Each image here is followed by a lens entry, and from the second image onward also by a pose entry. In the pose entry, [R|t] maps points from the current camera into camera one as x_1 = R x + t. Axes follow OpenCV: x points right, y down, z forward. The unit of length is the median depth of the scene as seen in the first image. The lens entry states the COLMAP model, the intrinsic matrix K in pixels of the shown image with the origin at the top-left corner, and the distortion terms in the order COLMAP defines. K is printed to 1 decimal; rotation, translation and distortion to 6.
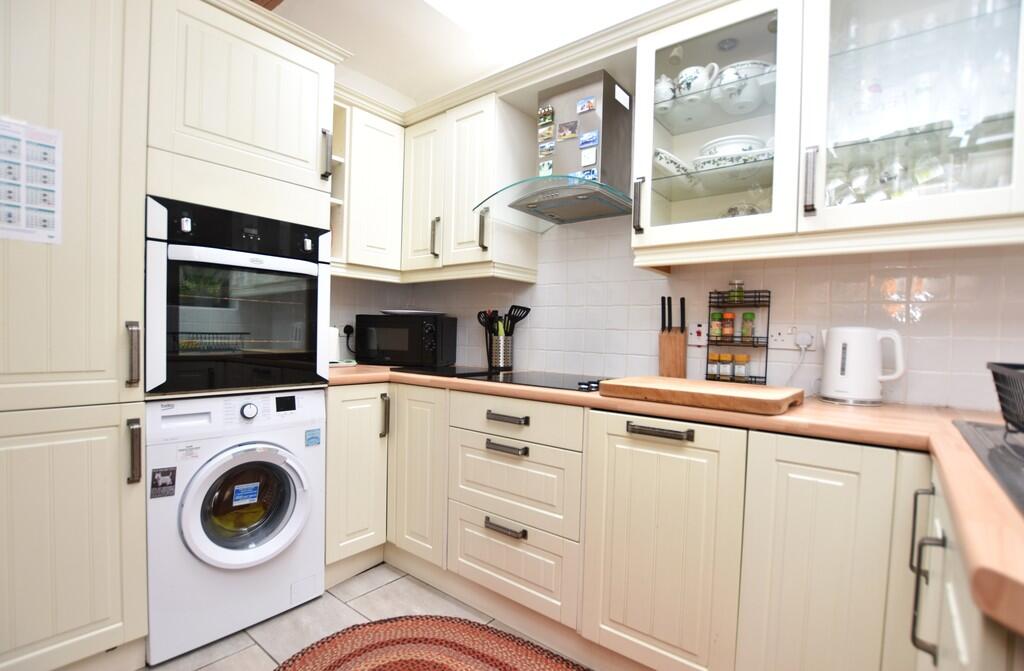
lens RADIAL K [[489.3, 0, 512.0], [0, 489.3, 335.5], [0, 0, 1]] dist [-0.001621, -0.000190]
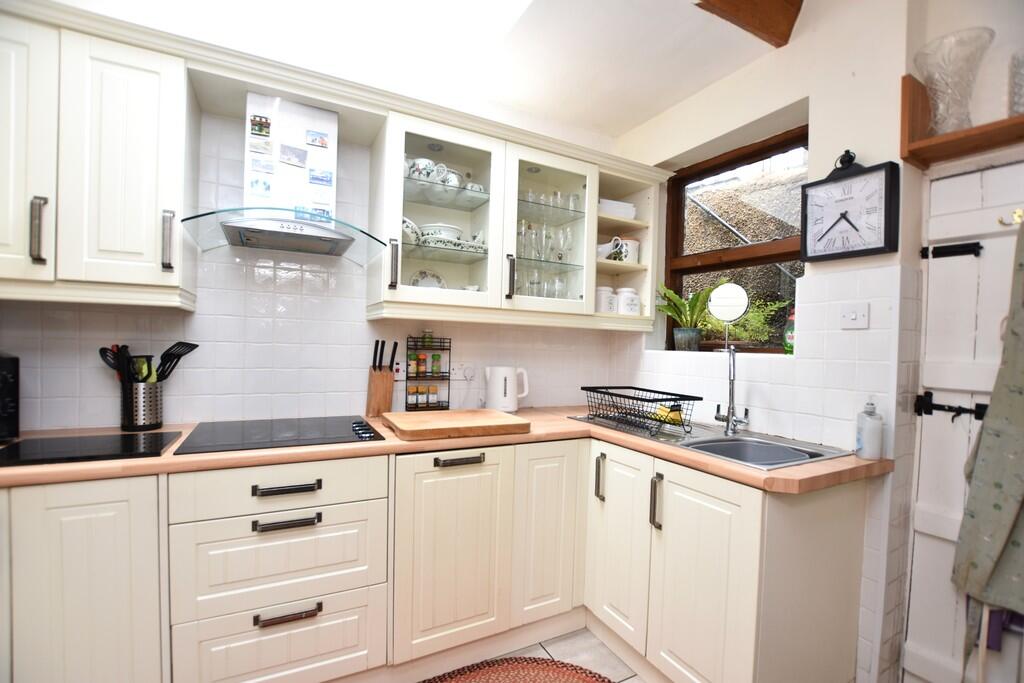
lens RADIAL K [[462.5, 0, 512.0], [0, 462.5, 341.5], [0, 0, 1]] dist [-0.000299, -0.000108]
pose [[0.397479, -0.012989, 0.917519, -0.581076], [-0.014139, 0.999694, 0.020278, -0.108501], [-0.917502, -0.021032, 0.397174, 0.309175]]
